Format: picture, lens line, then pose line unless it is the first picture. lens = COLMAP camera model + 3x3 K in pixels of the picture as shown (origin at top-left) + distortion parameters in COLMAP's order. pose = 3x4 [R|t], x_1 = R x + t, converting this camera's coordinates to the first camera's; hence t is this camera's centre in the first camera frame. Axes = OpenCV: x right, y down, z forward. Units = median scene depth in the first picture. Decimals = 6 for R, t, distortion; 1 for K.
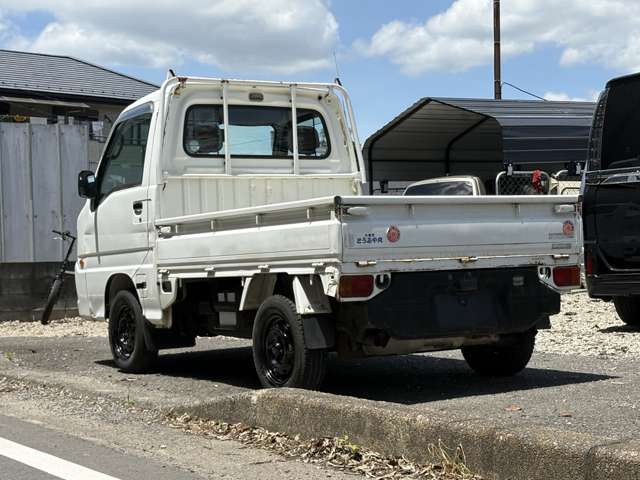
lens RADIAL K [[1164.9, 0, 301.3], [0, 1164.9, 239.9], [0, 0, 1]] dist [0.189524, -0.329217]
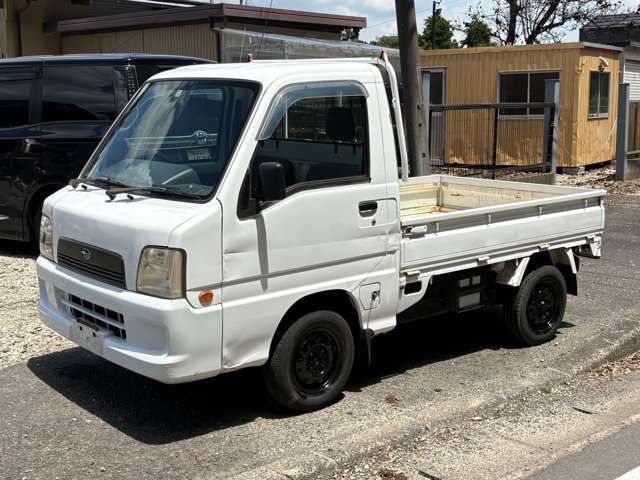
lens RADIAL K [[858.3, 0, 320.0], [0, 858.3, 240.0], [0, 0, 1]] dist [0.201680, -0.760415]
pose [[-0.161372, -0.133210, 0.977862, -0.855648], [-0.011454, 0.991034, 0.133114, -0.099969], [-0.986827, 0.010280, -0.161451, 1.290930]]
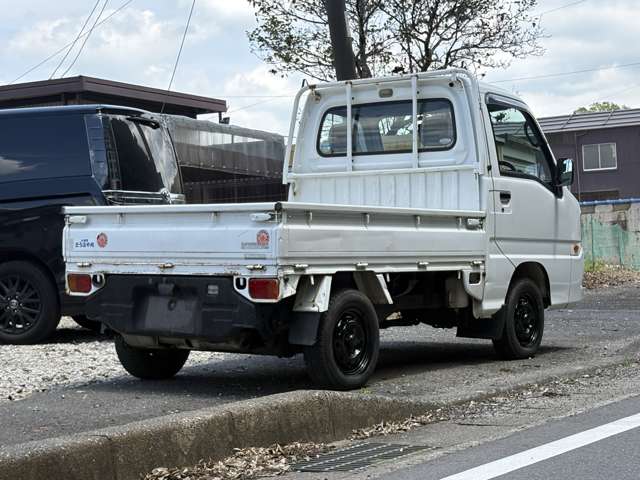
lens RADIAL K [[1258.6, 0, 320.0], [0, 1258.6, 240.0], [0, 0, 1]] dist [0.203621, -0.110993]
pose [[0.386557, 0.035517, -0.921582, 1.112865], [0.003272, 0.999199, 0.039880, -0.045762], [0.922260, -0.018431, 0.386131, 0.615027]]
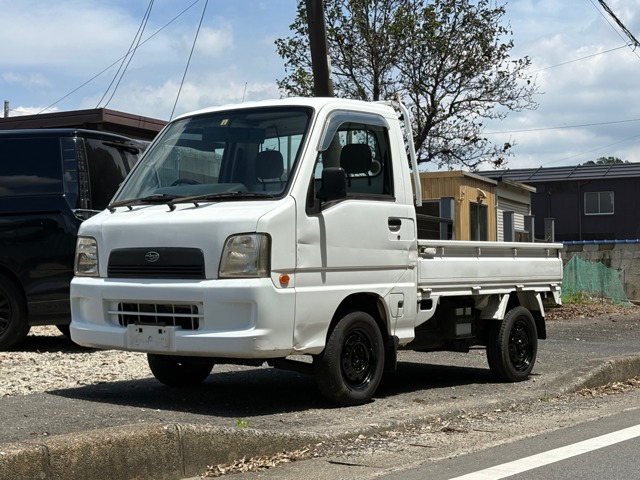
lens RADIAL K [[1078.1, 0, 320.0], [0, 1078.1, 240.0], [0, 0, 1]] dist [0.208957, -0.826688]
pose [[-0.359987, 0.060440, 0.930997, -1.073276], [-0.004945, 0.997762, -0.066687, 0.051451], [-0.932944, -0.028610, -0.358882, 1.562904]]
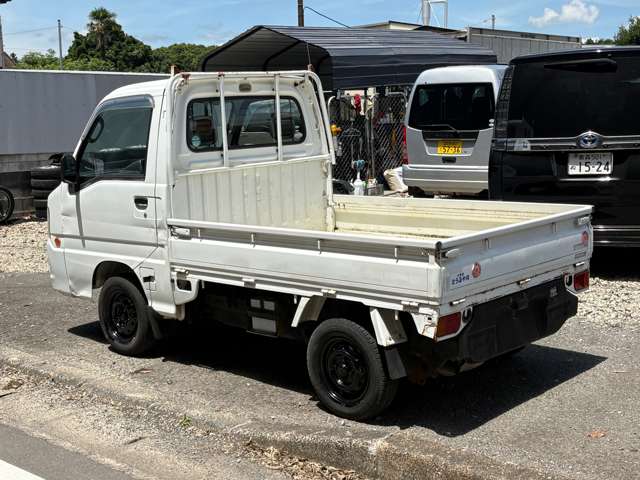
lens RADIAL K [[906.9, 0, 308.2], [0, 906.9, 240.6], [0, 0, 1]] dist [0.214111, -0.799836]
pose [[0.963712, -0.041748, 0.263660, -0.238362], [-0.000204, 0.987580, 0.157120, -0.135498], [-0.266945, -0.151472, 0.951734, 0.231637]]
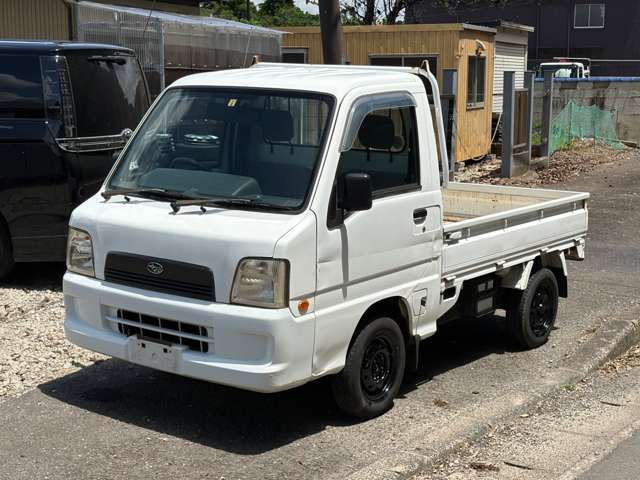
lens RADIAL K [[1078.1, 0, 320.0], [0, 1078.1, 240.0], [0, 0, 1]] dist [0.208957, -0.826688]
pose [[-0.379516, -0.119087, 0.917489, -0.970187], [-0.016848, 0.992406, 0.121842, -0.121168], [-0.925032, 0.030783, -0.378640, 1.561870]]
